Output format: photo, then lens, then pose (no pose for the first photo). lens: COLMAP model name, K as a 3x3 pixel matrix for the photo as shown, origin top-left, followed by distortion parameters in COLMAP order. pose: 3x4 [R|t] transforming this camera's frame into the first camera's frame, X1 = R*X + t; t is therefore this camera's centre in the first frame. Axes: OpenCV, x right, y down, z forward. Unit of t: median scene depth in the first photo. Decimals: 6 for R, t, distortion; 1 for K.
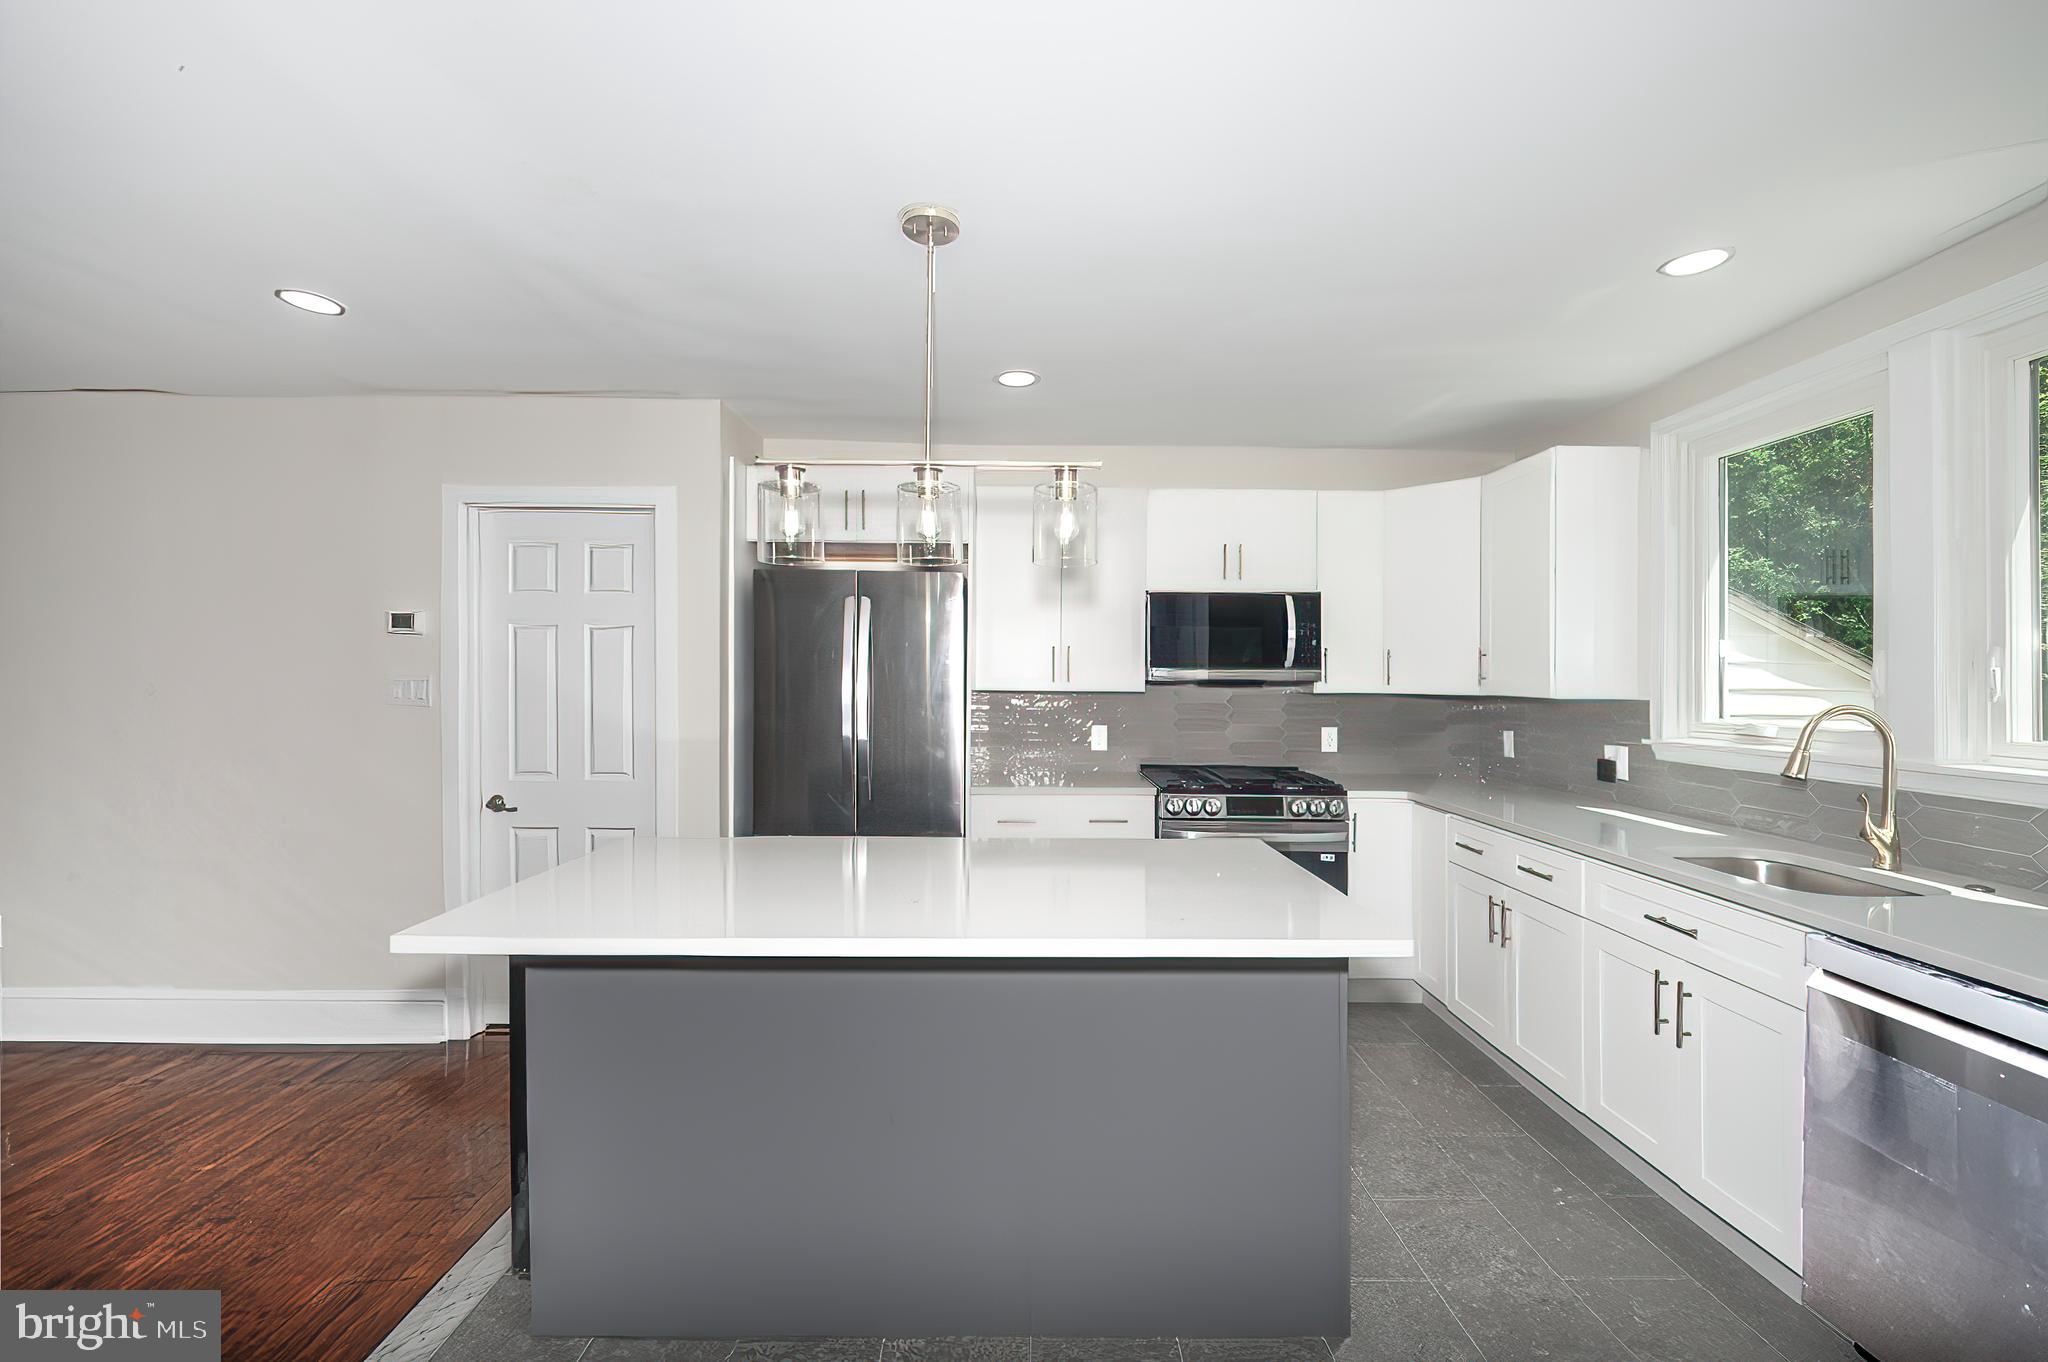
lens RADIAL K [[830.6, 0, 1029.8], [0, 830.6, 690.6], [0, 0, 1]] dist [-0.003666, 0.000483]
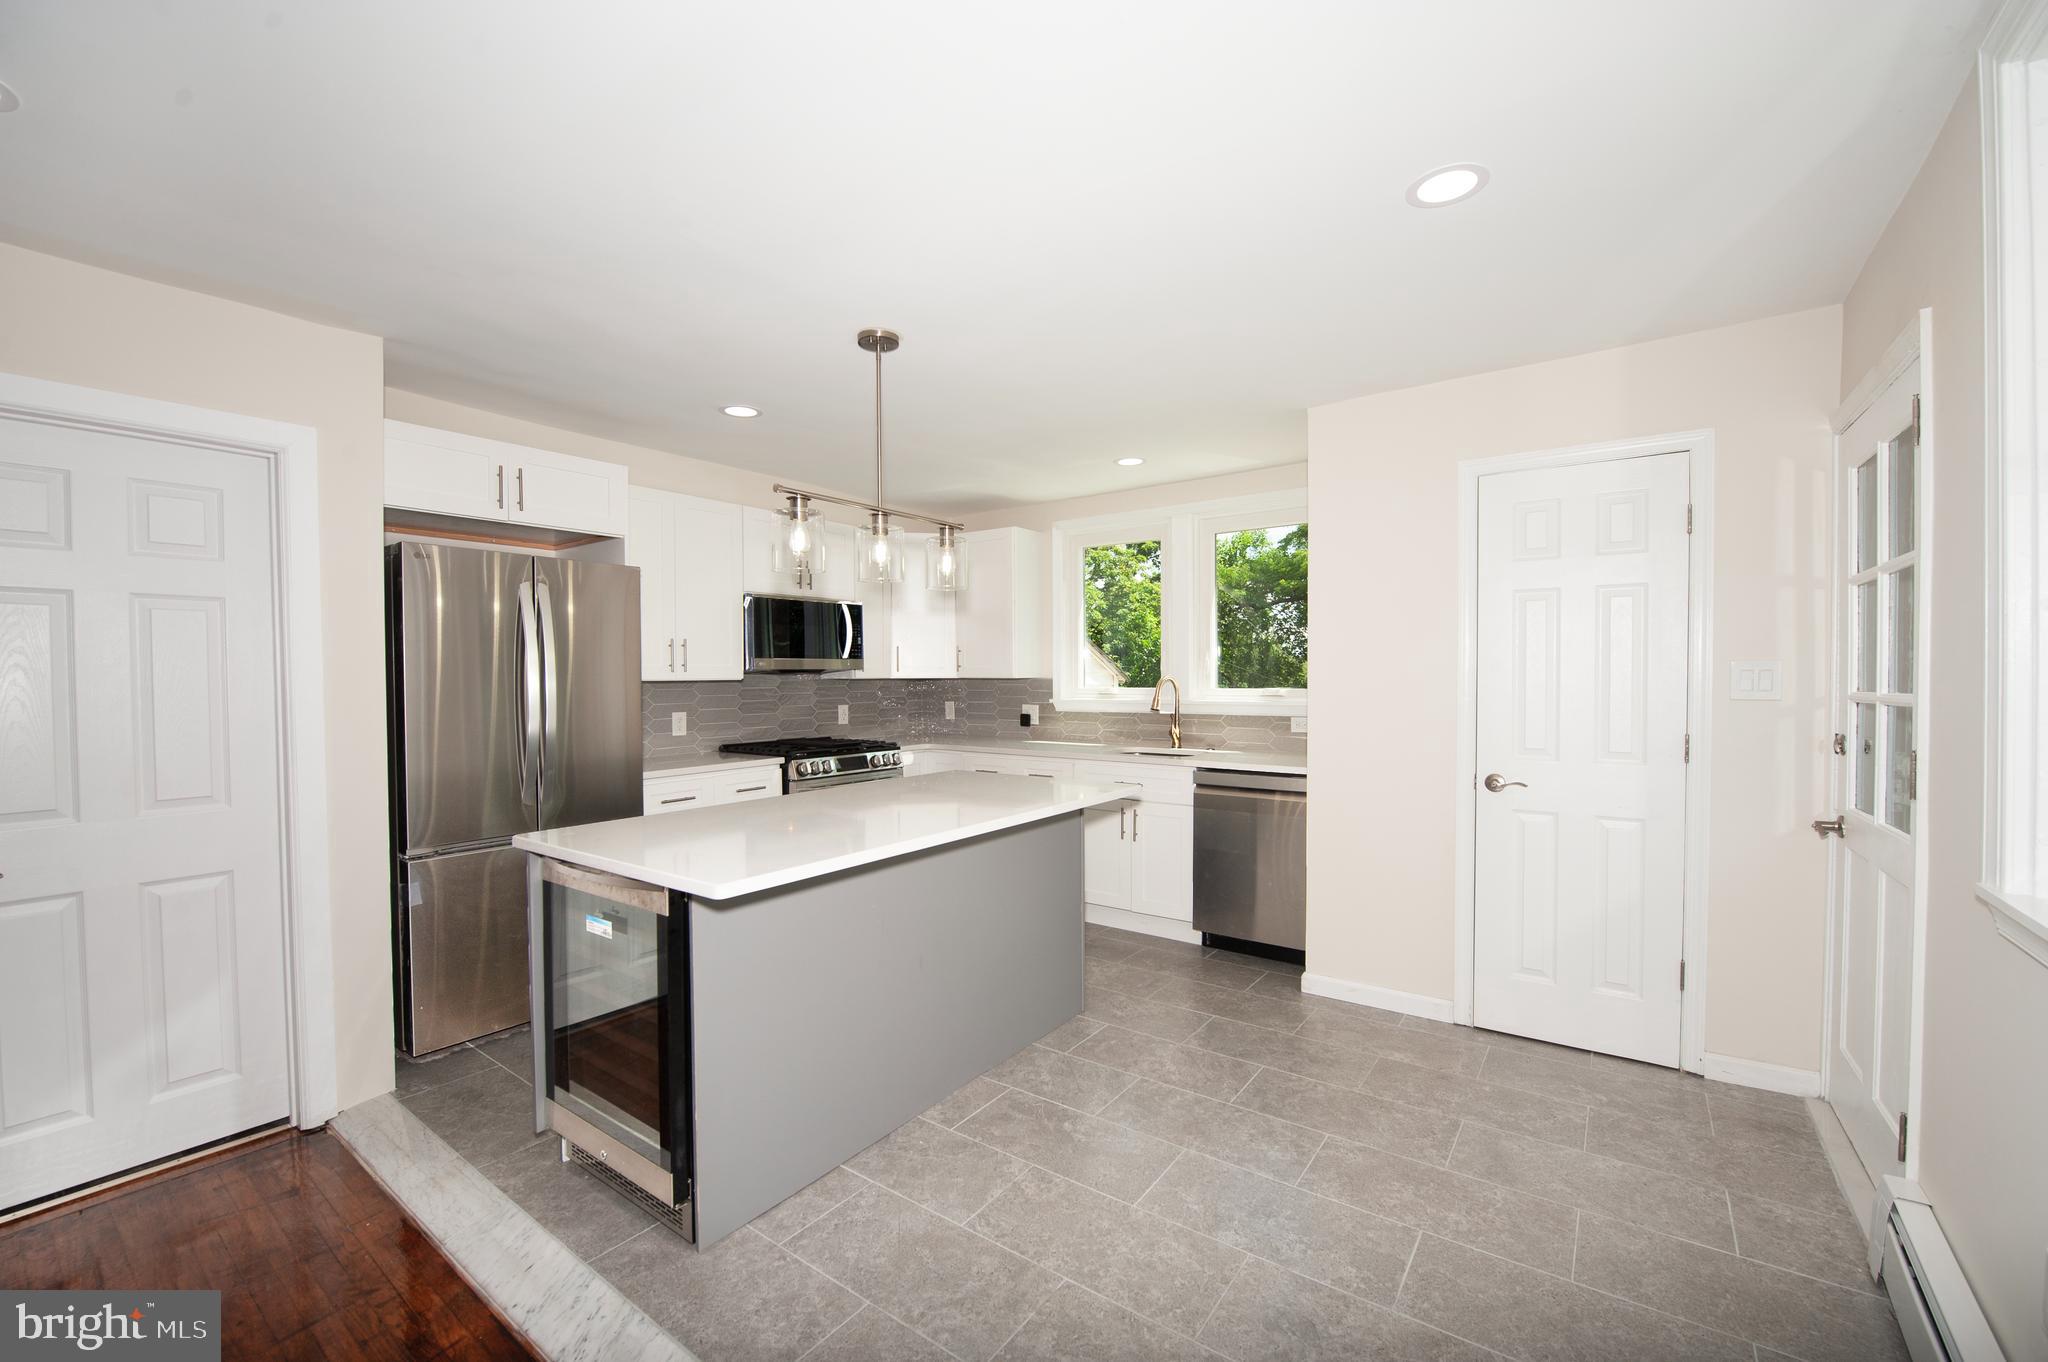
lens RADIAL K [[830.6, 0, 1031.9], [0, 830.6, 687.8], [0, 0, 1]] dist [-0.003666, 0.000483]
pose [[0.591960, -0.023464, 0.805626, -0.660303], [0.022552, 0.999667, 0.012545, 0.008484], [-0.805652, 0.010742, 0.592292, -0.023959]]
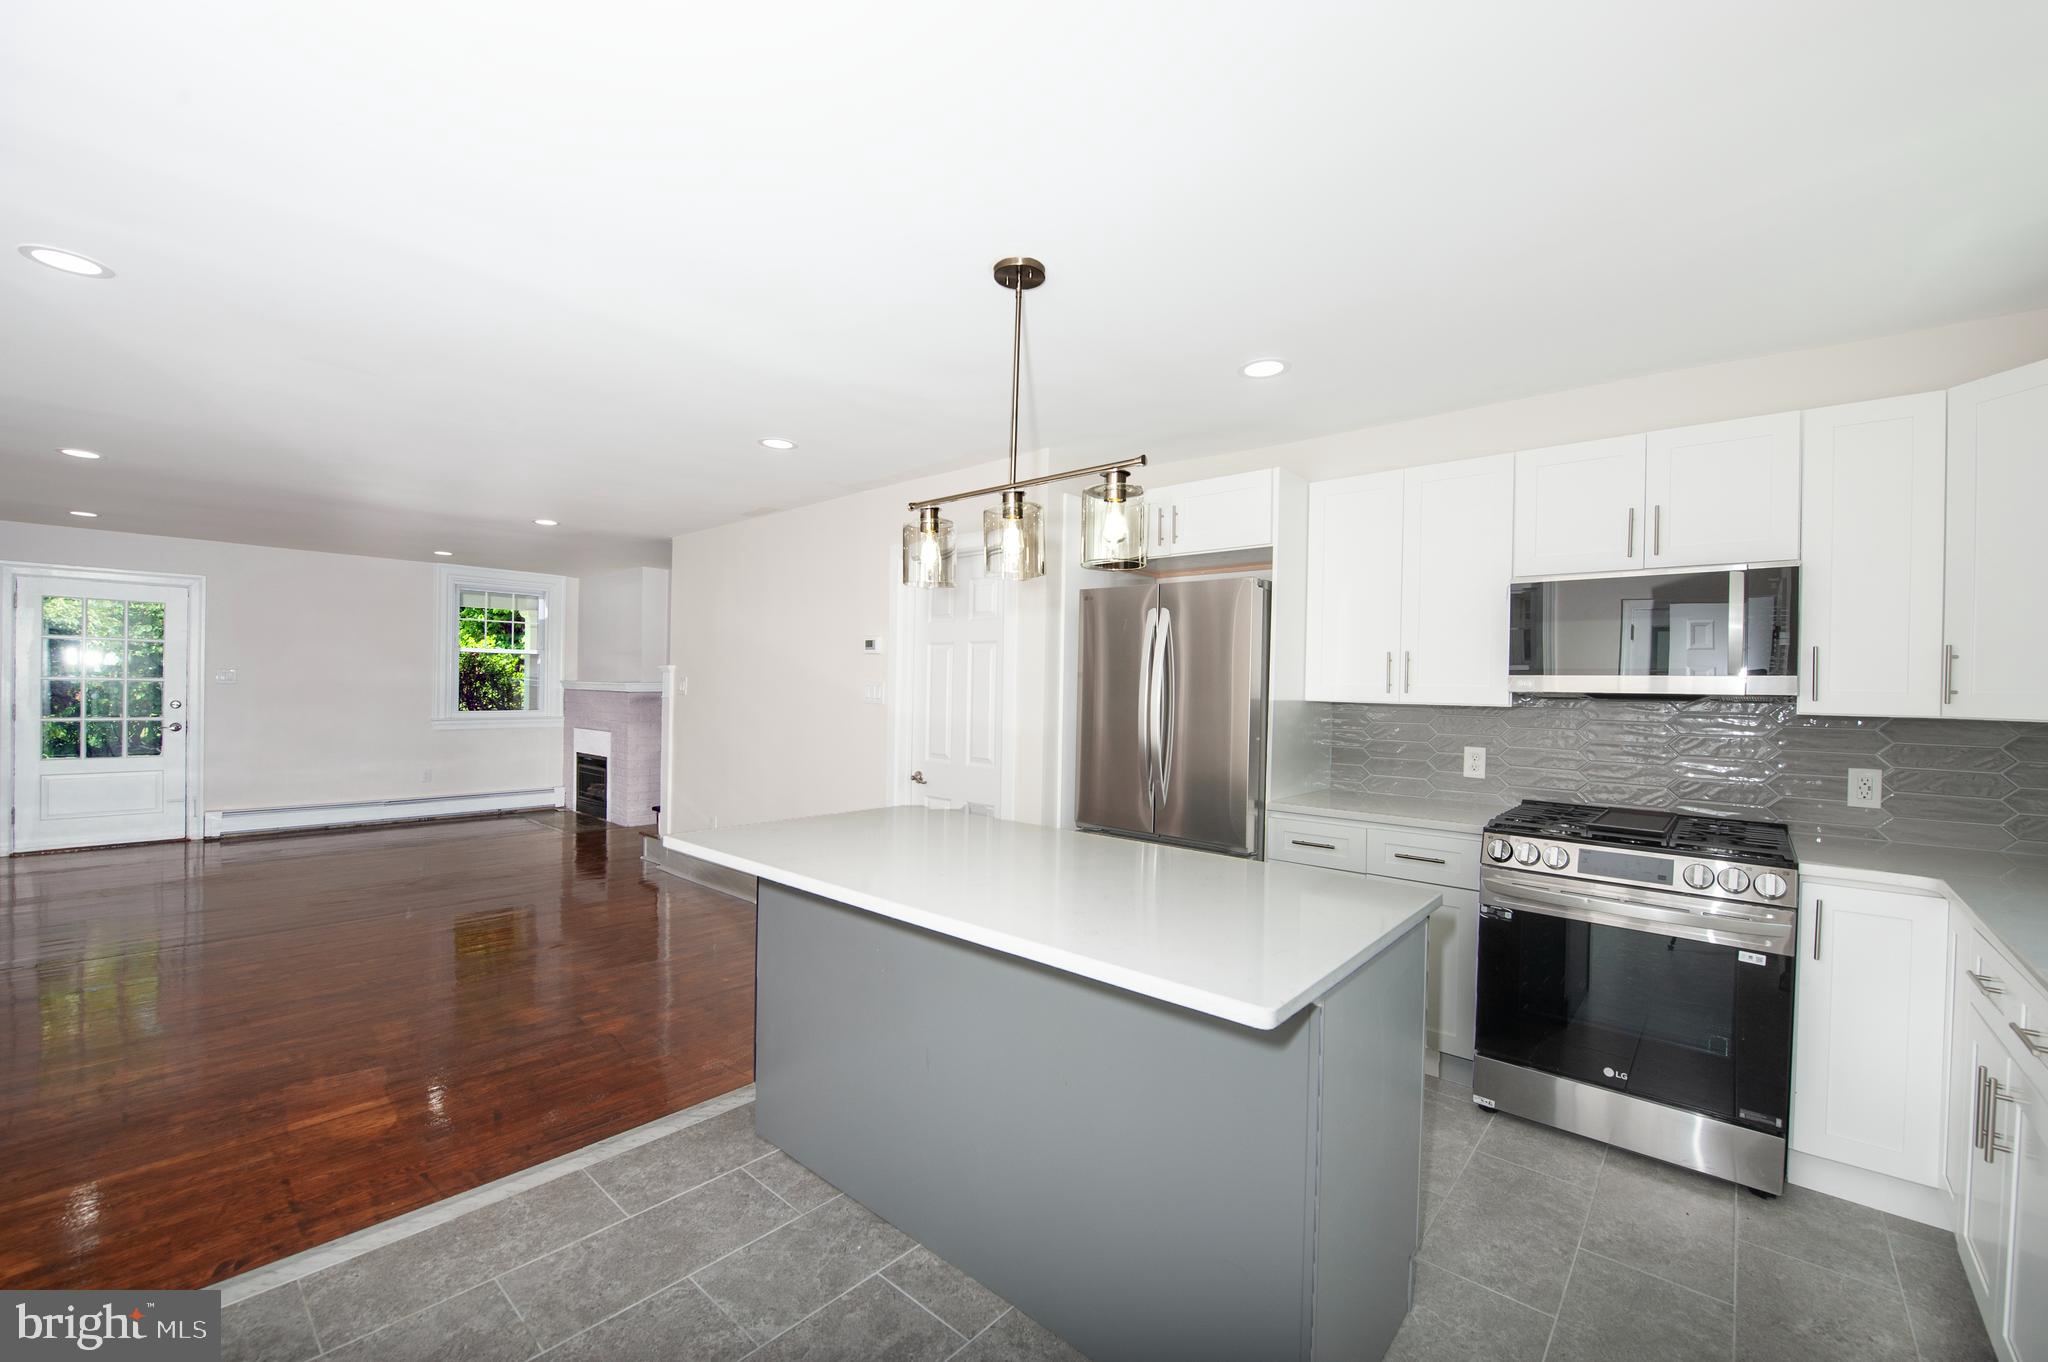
lens RADIAL K [[830.6, 0, 1021.1], [0, 830.6, 699.1], [0, 0, 1]] dist [-0.003666, 0.000483]
pose [[0.741178, 0.015887, -0.671120, 0.380695], [-0.021392, 0.999771, 0.000043, 0.004936], [0.670968, 0.014325, 0.741348, 0.111569]]
